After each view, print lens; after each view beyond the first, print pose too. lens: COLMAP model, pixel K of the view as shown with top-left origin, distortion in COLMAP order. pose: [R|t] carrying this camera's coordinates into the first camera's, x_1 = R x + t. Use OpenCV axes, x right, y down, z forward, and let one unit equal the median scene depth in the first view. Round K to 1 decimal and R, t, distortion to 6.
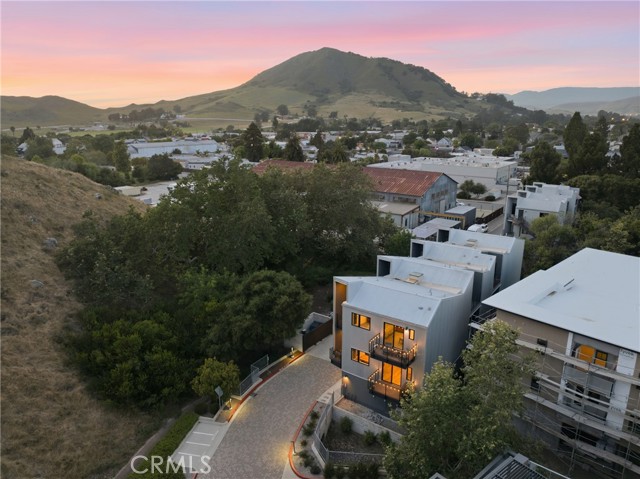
lens RADIAL K [[448.9, 0, 321.8], [0, 448.9, 238.4], [0, 0, 1]] dist [-0.031752, 0.009017]
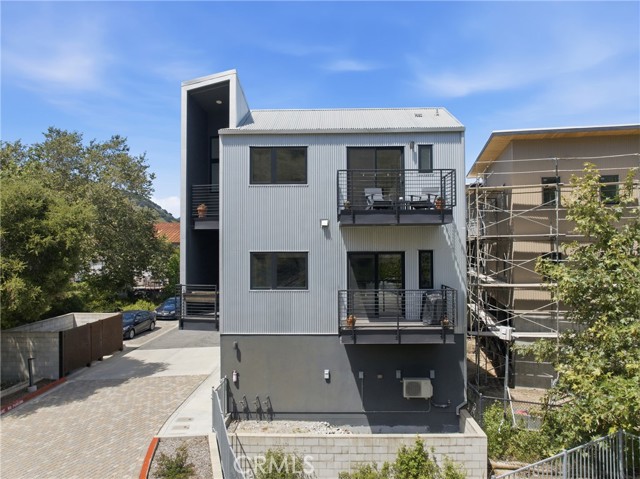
lens RADIAL K [[448.9, 0, 316.9], [0, 448.9, 239.3], [0, 0, 1]] dist [-0.031752, 0.009017]
pose [[0.827557, 0.004755, 0.561362, -0.064631], [0.152090, 0.960668, -0.232348, 0.229386], [-0.540387, 0.277659, 0.794284, 0.478707]]
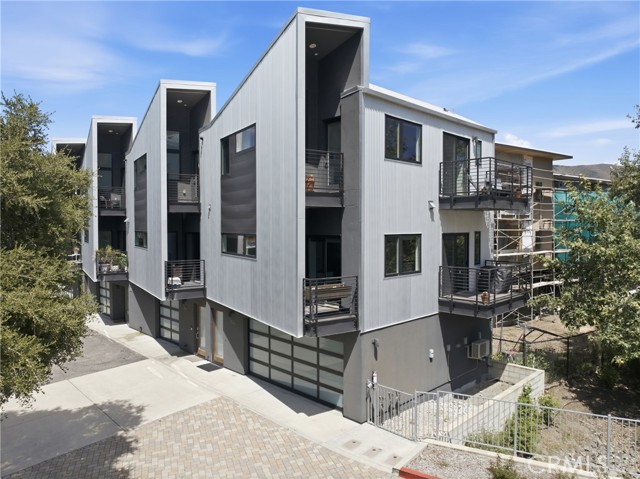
lens RADIAL K [[448.9, 0, 323.7], [0, 448.9, 236.7], [0, 0, 1]] dist [-0.031752, 0.009017]
pose [[0.170346, -0.030830, 0.984902, -0.180100], [0.256597, 0.966415, -0.014129, 0.167421], [-0.951388, 0.255130, 0.172536, 0.694371]]
